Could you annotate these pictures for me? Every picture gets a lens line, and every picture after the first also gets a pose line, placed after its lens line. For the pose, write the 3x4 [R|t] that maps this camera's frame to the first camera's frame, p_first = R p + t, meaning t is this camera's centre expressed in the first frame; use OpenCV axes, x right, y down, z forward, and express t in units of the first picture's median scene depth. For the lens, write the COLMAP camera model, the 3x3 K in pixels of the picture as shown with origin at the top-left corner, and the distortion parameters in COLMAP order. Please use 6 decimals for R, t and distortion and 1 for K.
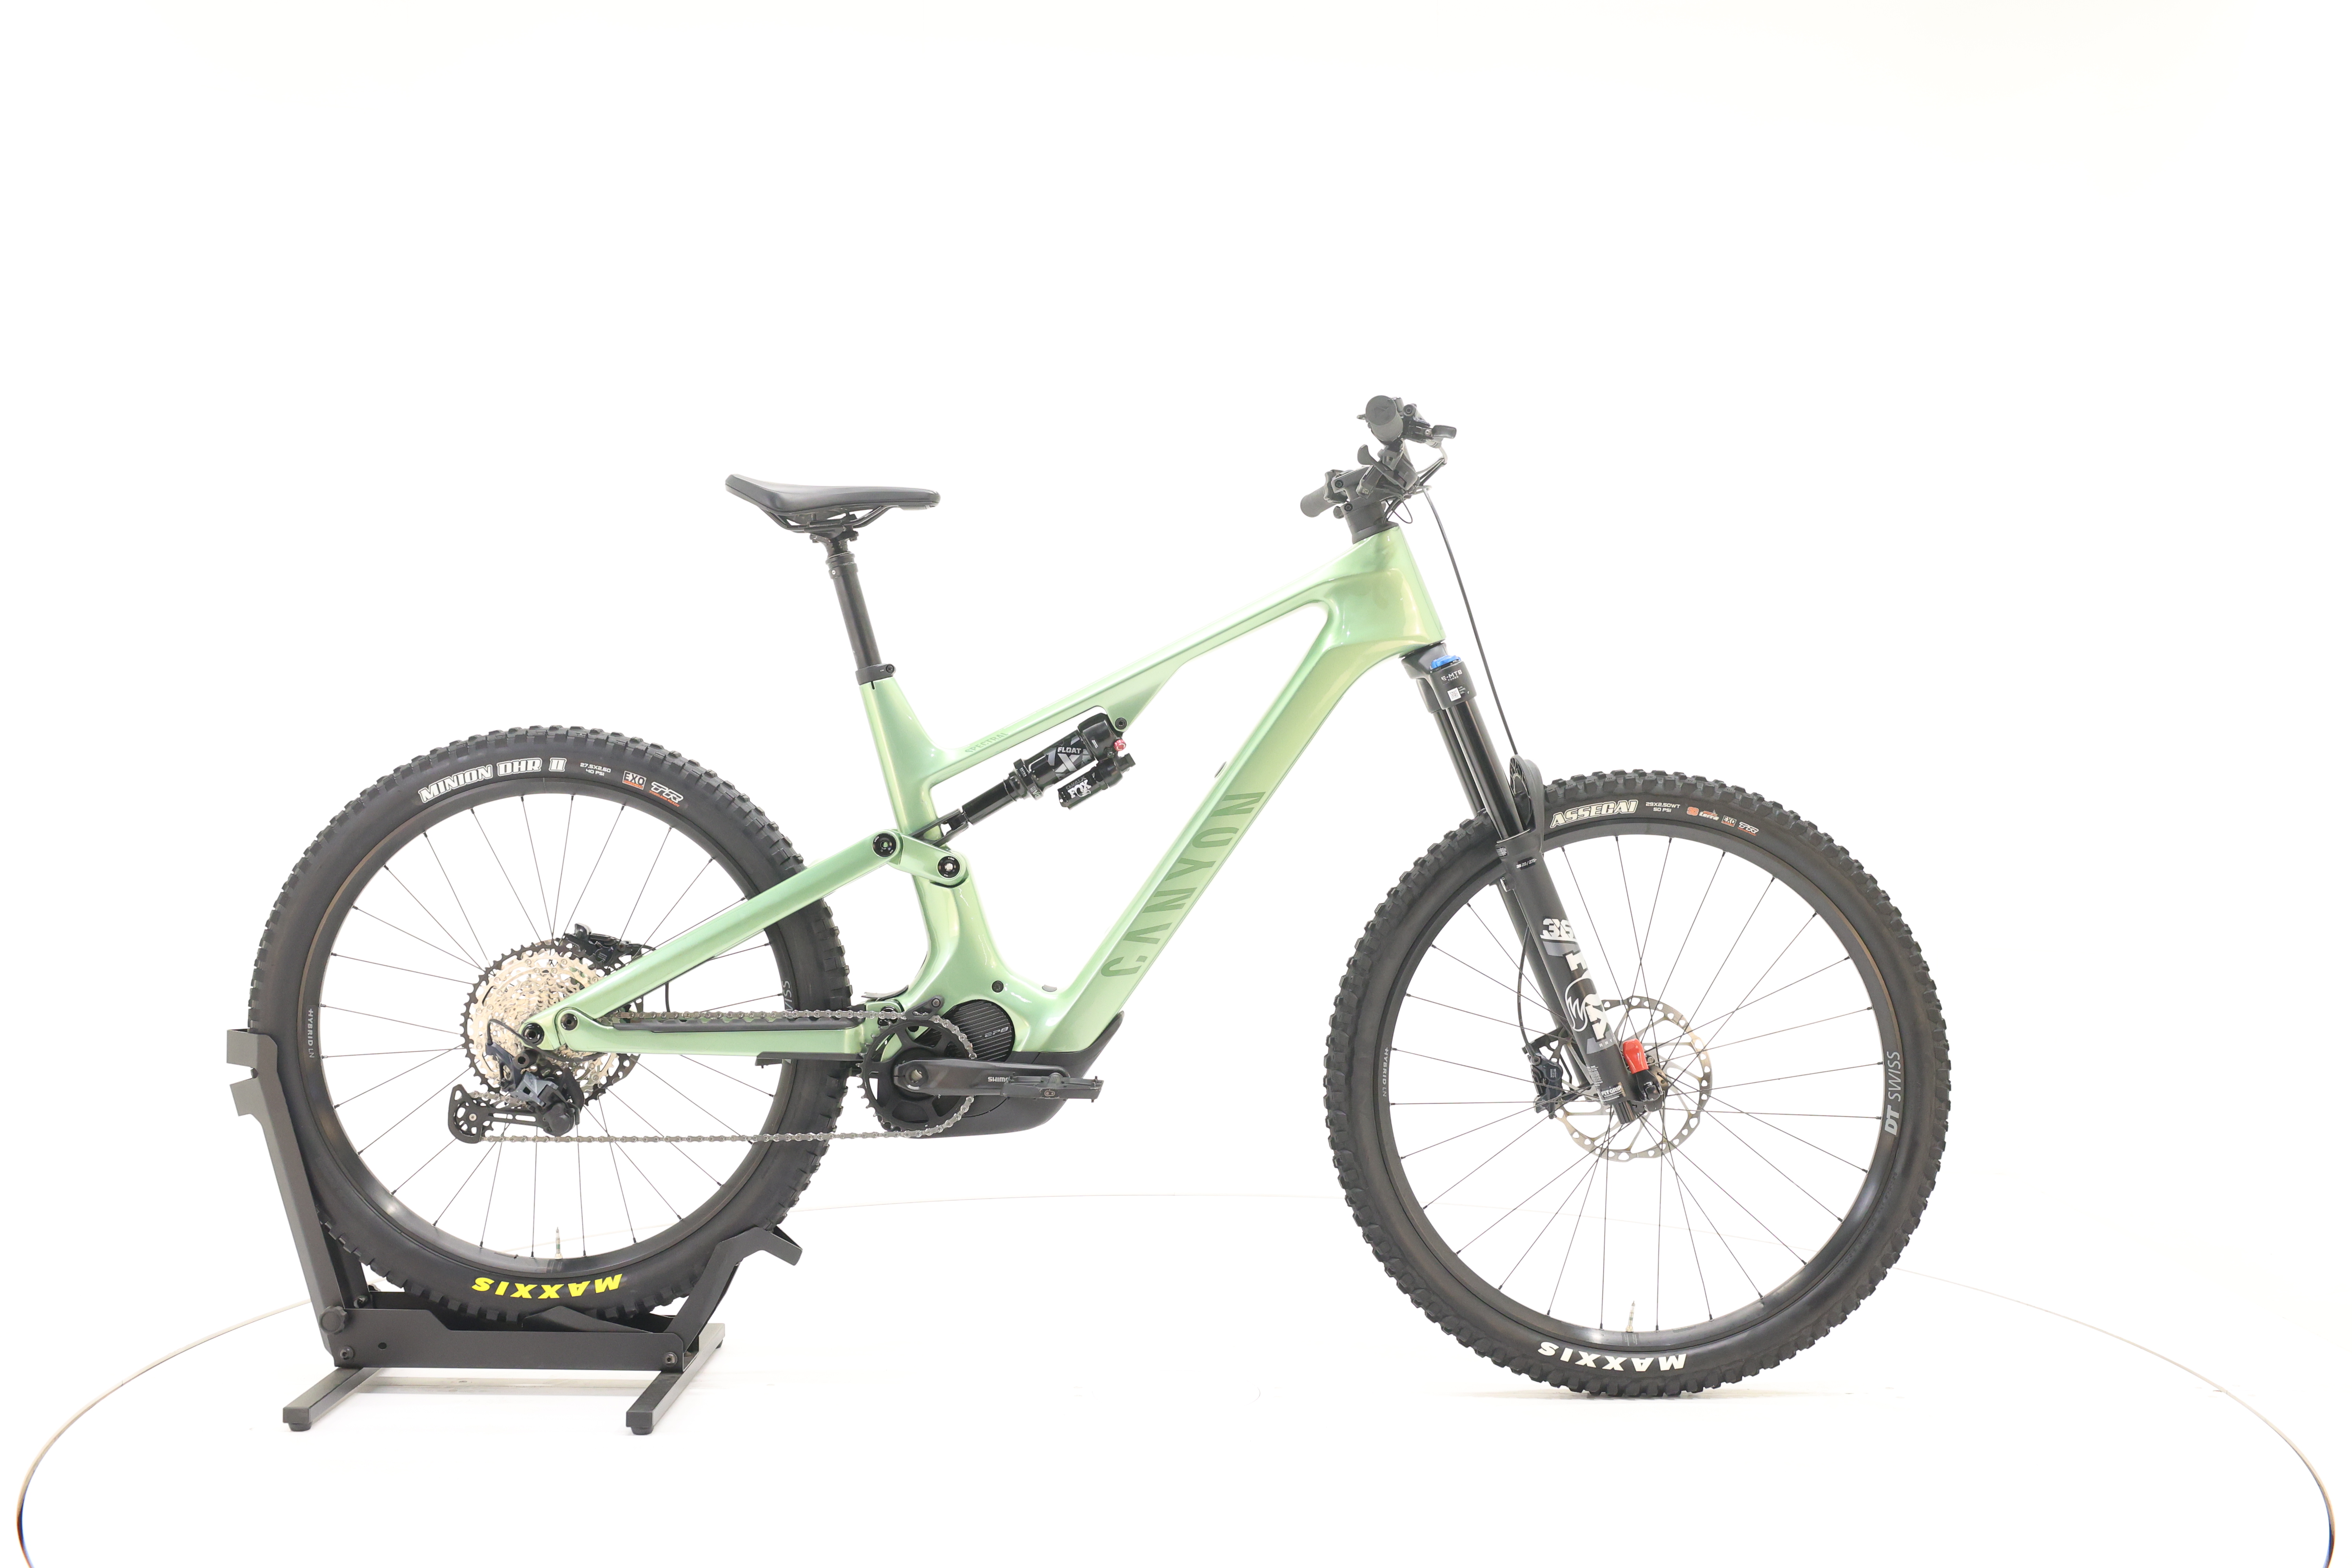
lens RADIAL K [[2511.1, 0, 1177.9], [0, 2511.1, 779.8], [0, 0, 1]] dist [0.007961, 0.000000]
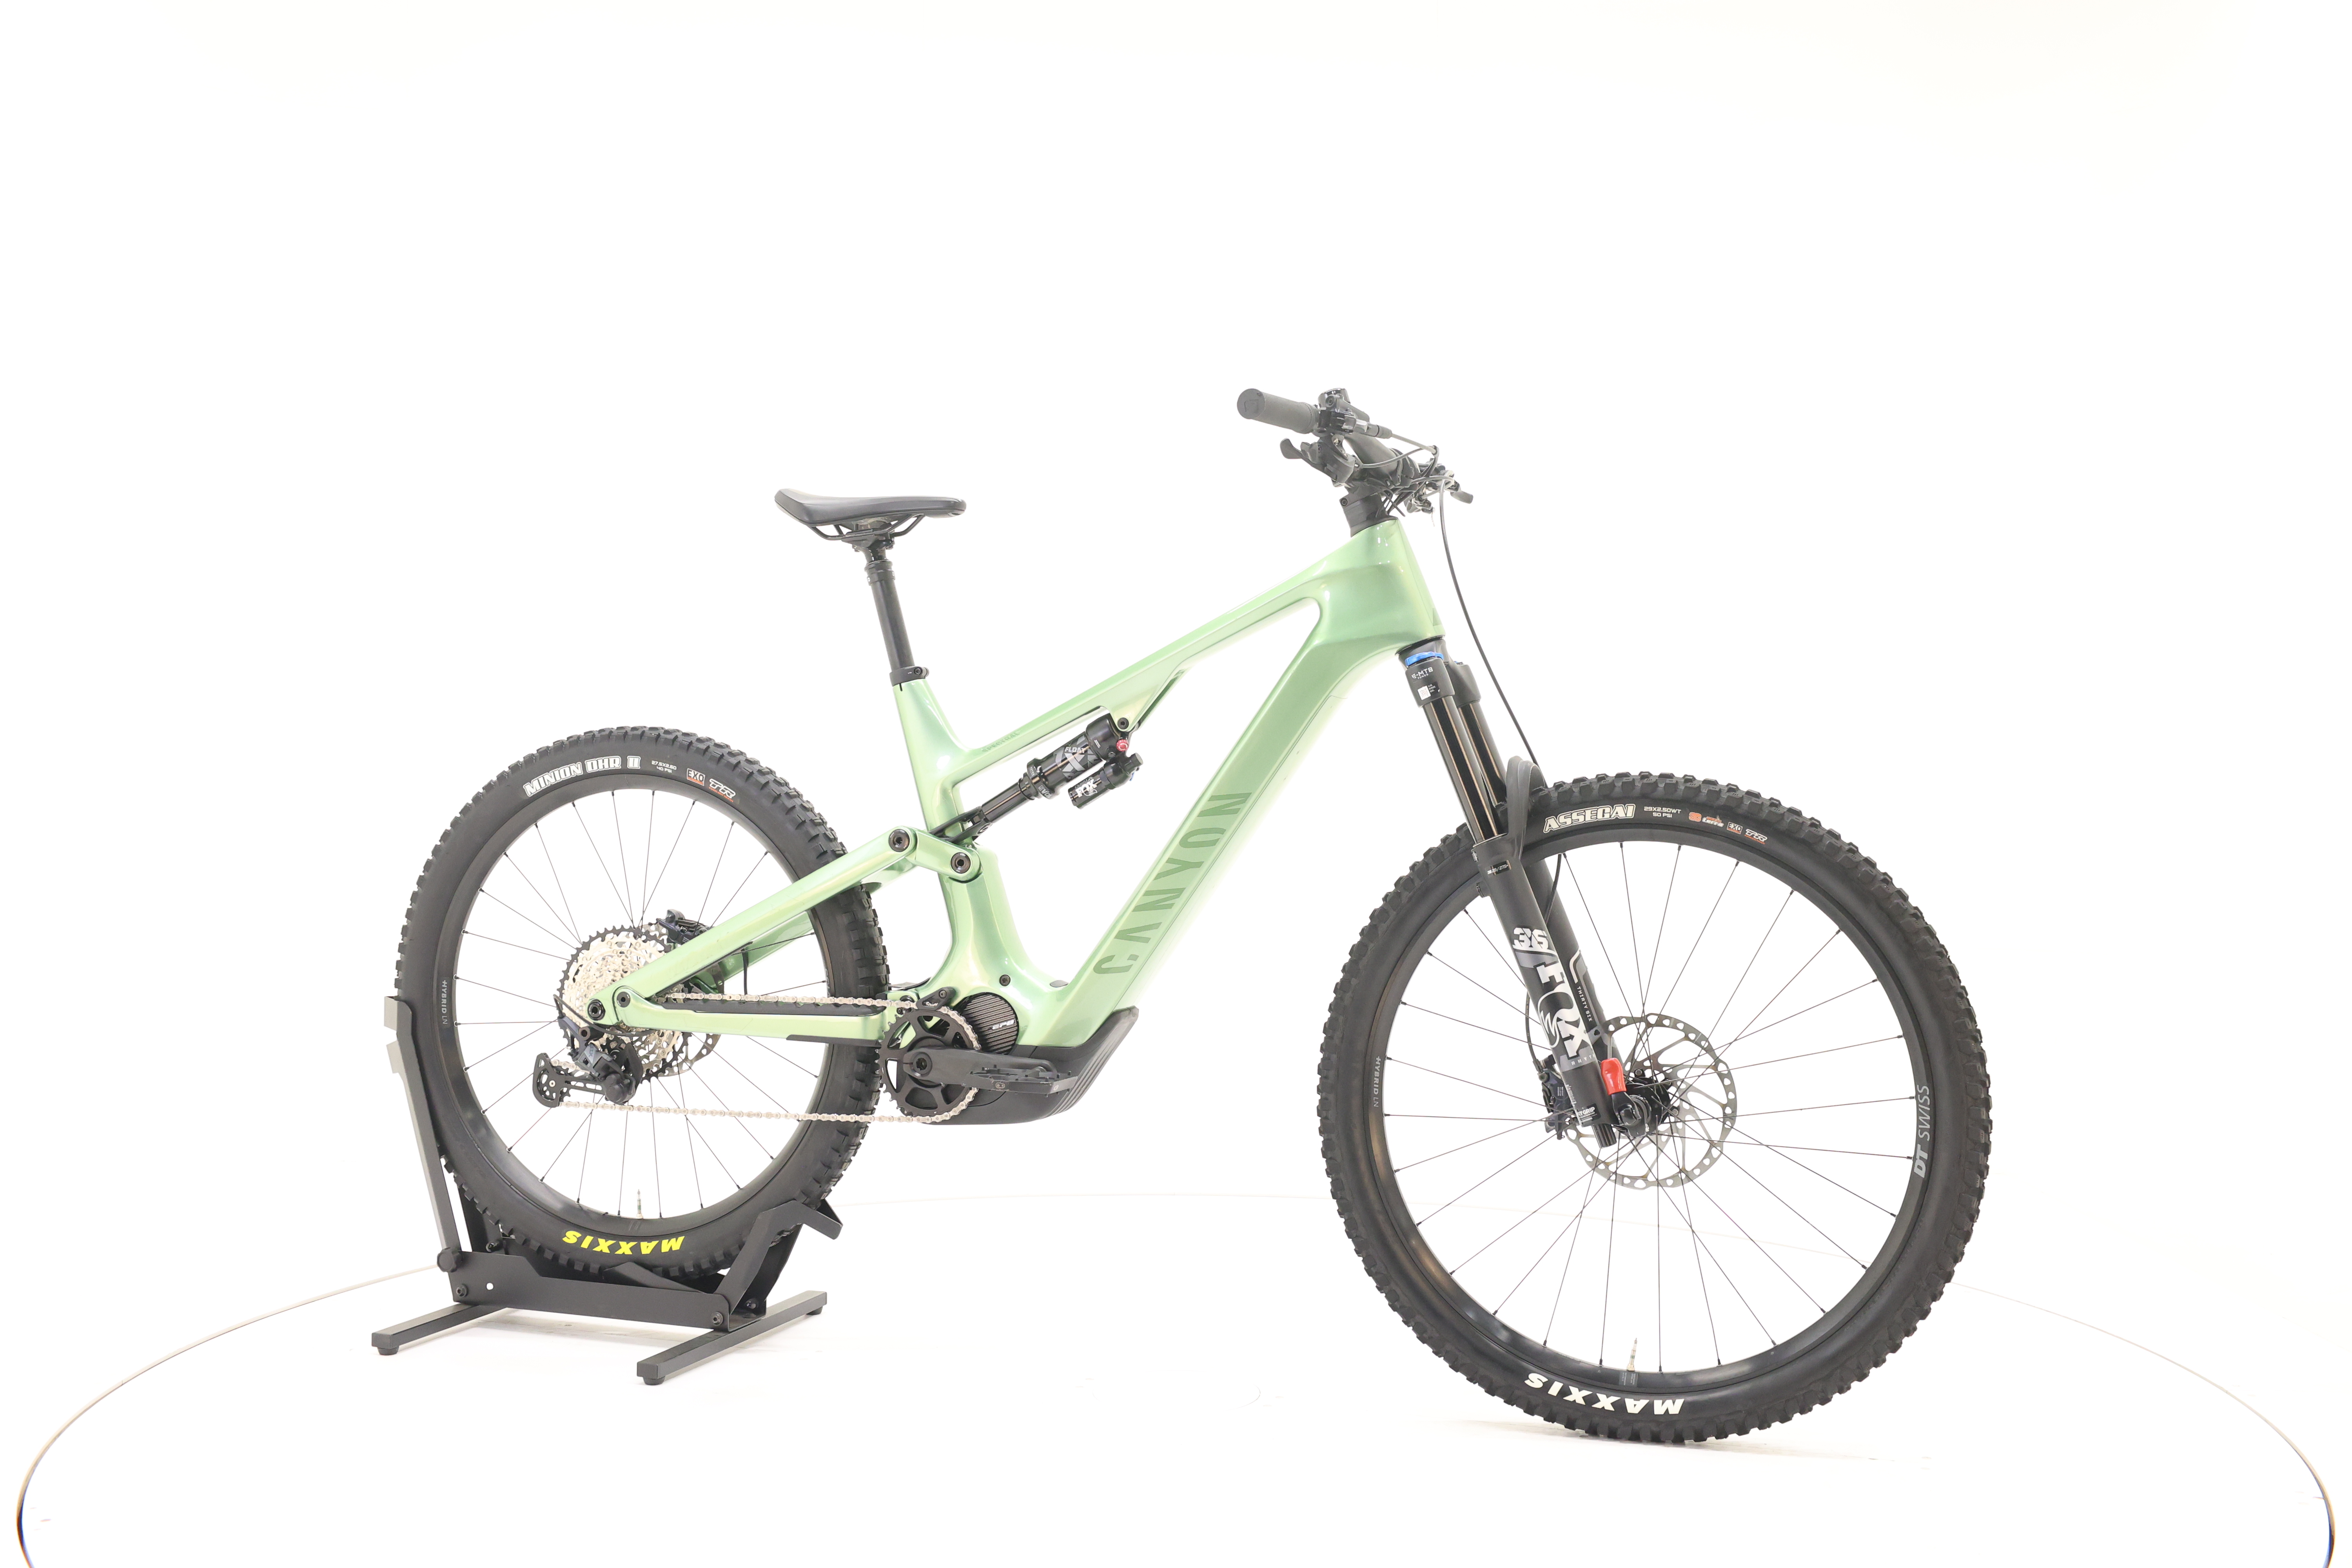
lens RADIAL K [[2511.1, 0, 1166.6], [0, 2511.1, 785.1], [0, 0, 1]] dist [0.007961, 0.000000]
pose [[0.941169, 0.006719, -0.337869, 0.333918], [-0.006472, 0.999977, 0.001856, 0.000271], [0.337874, 0.000440, 0.941191, 0.057758]]
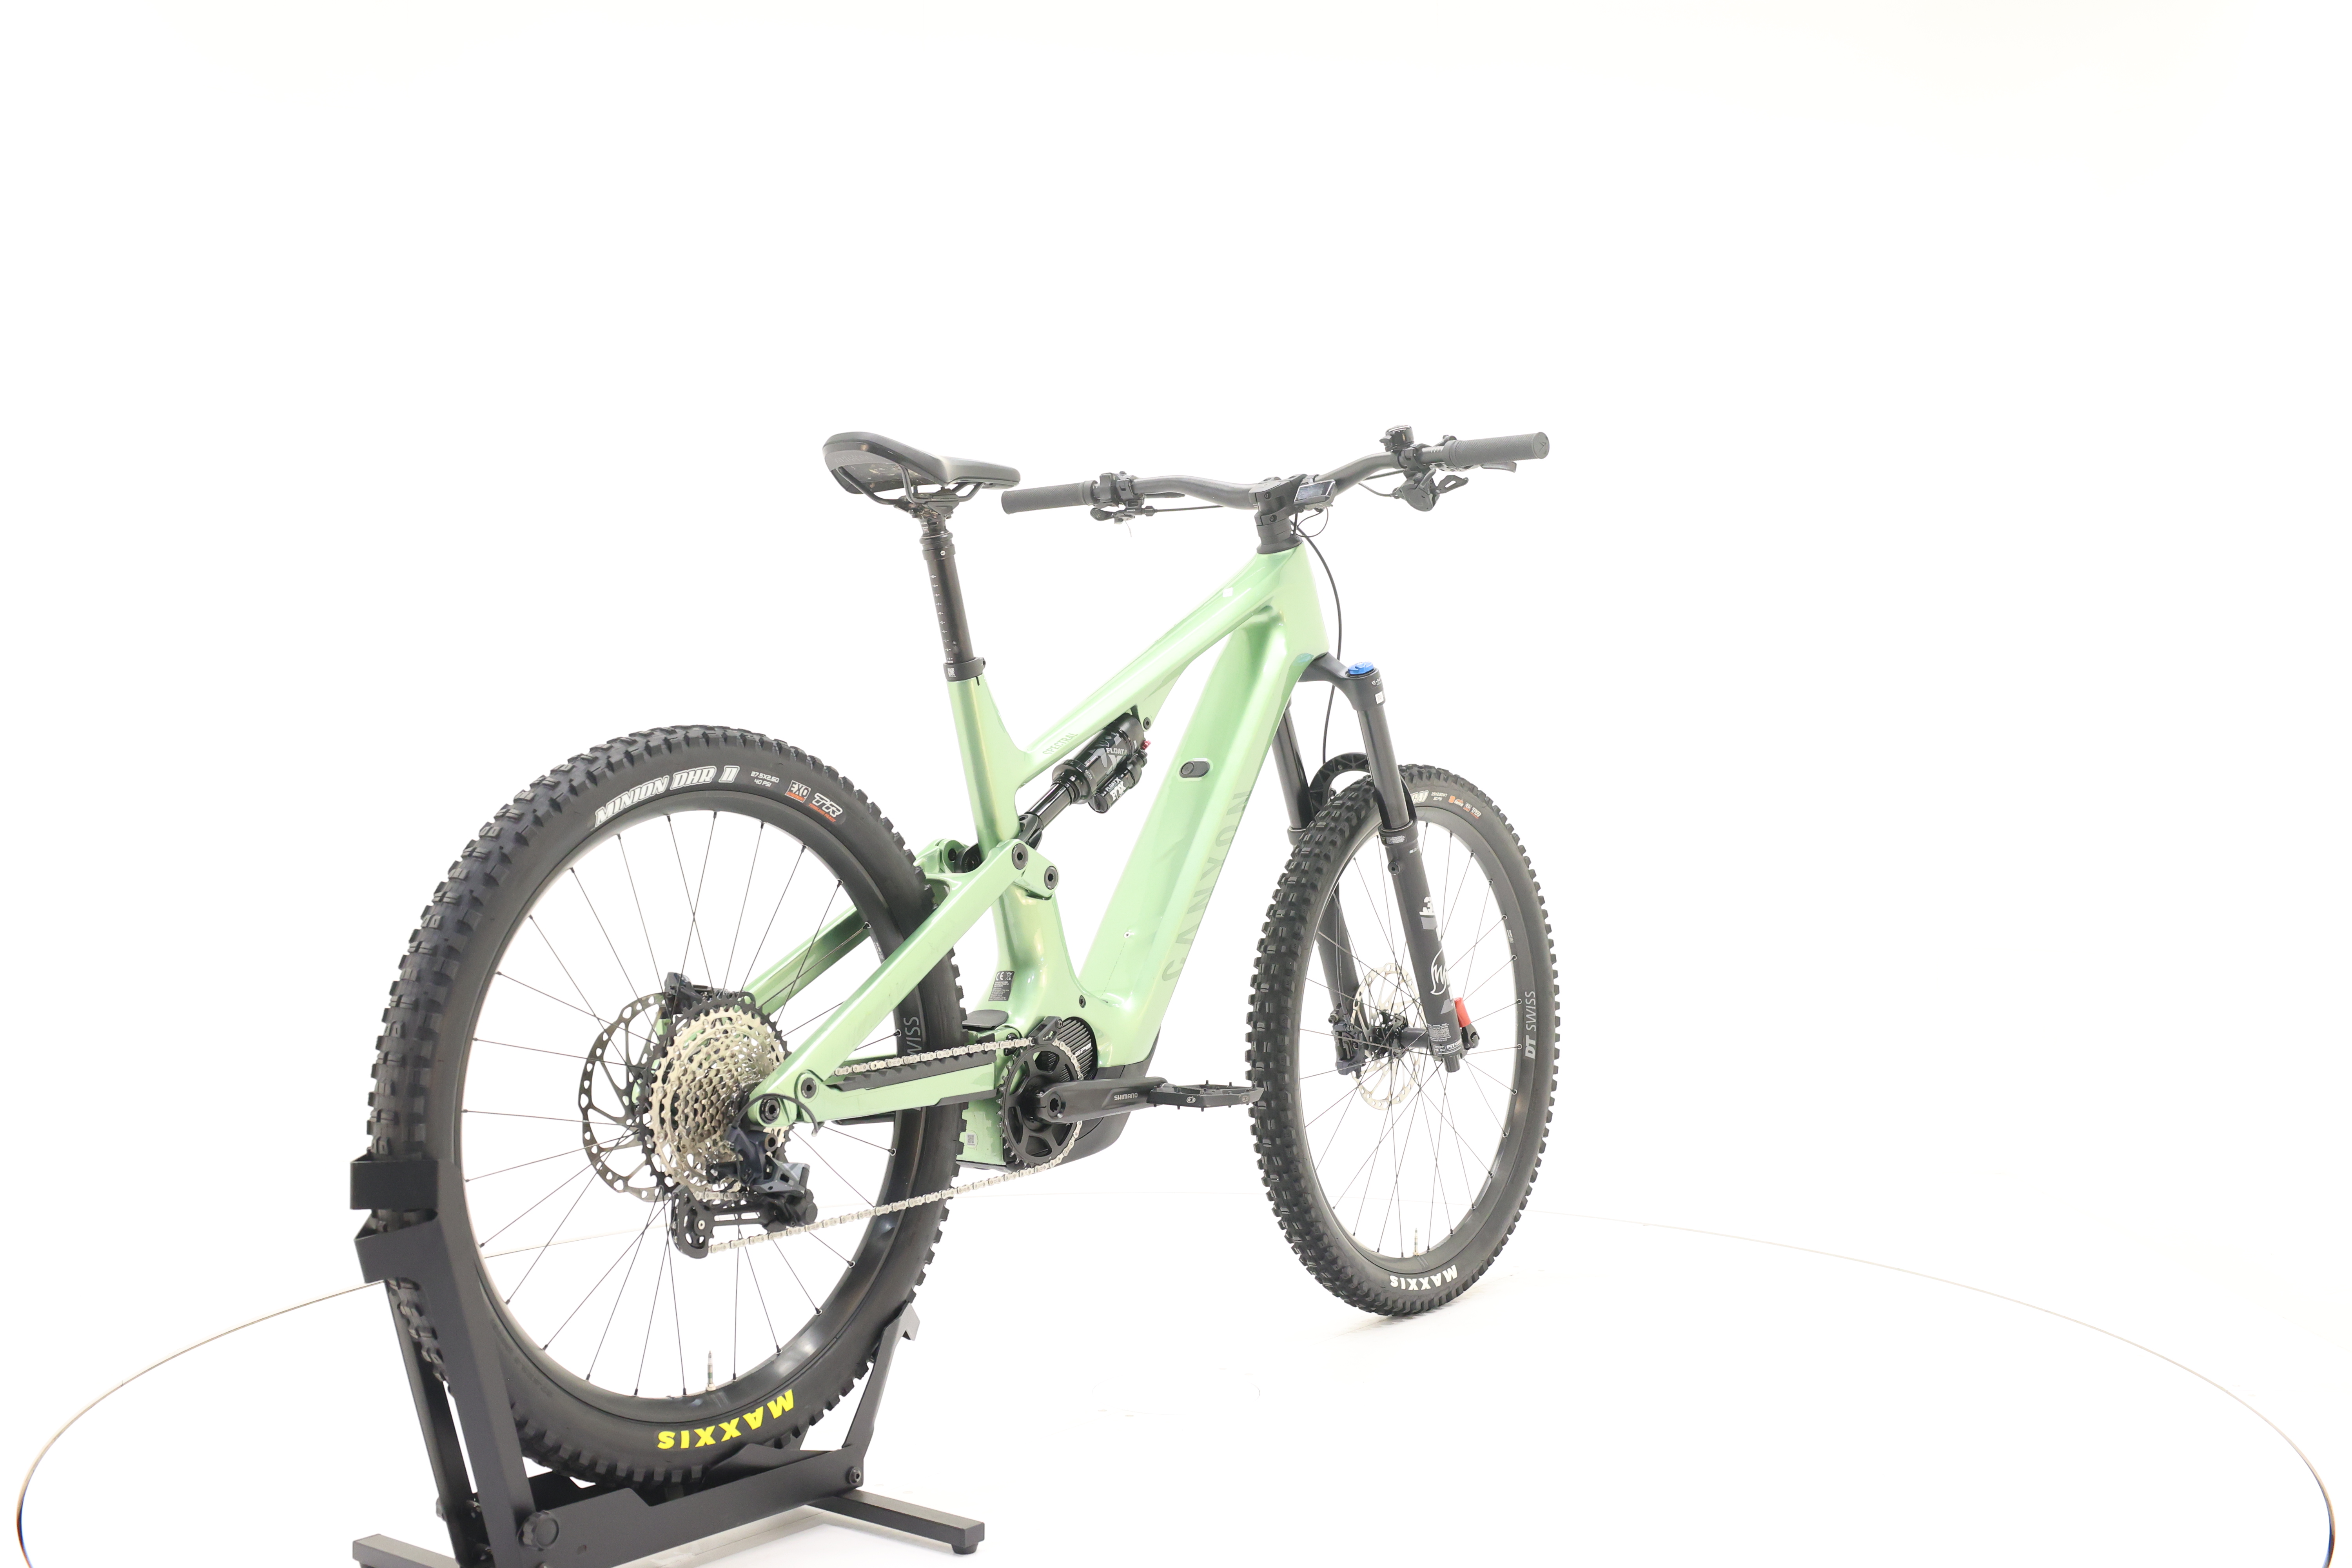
lens RADIAL K [[2511.1, 0, 1171.7], [0, 2511.1, 771.4], [0, 0, 1]] dist [0.007961, 0.000000]
pose [[0.602834, -0.014449, 0.797736, -0.799716], [0.013002, 0.999881, 0.008285, -0.011690], [-0.797760, 0.005378, 0.602951, 0.400089]]
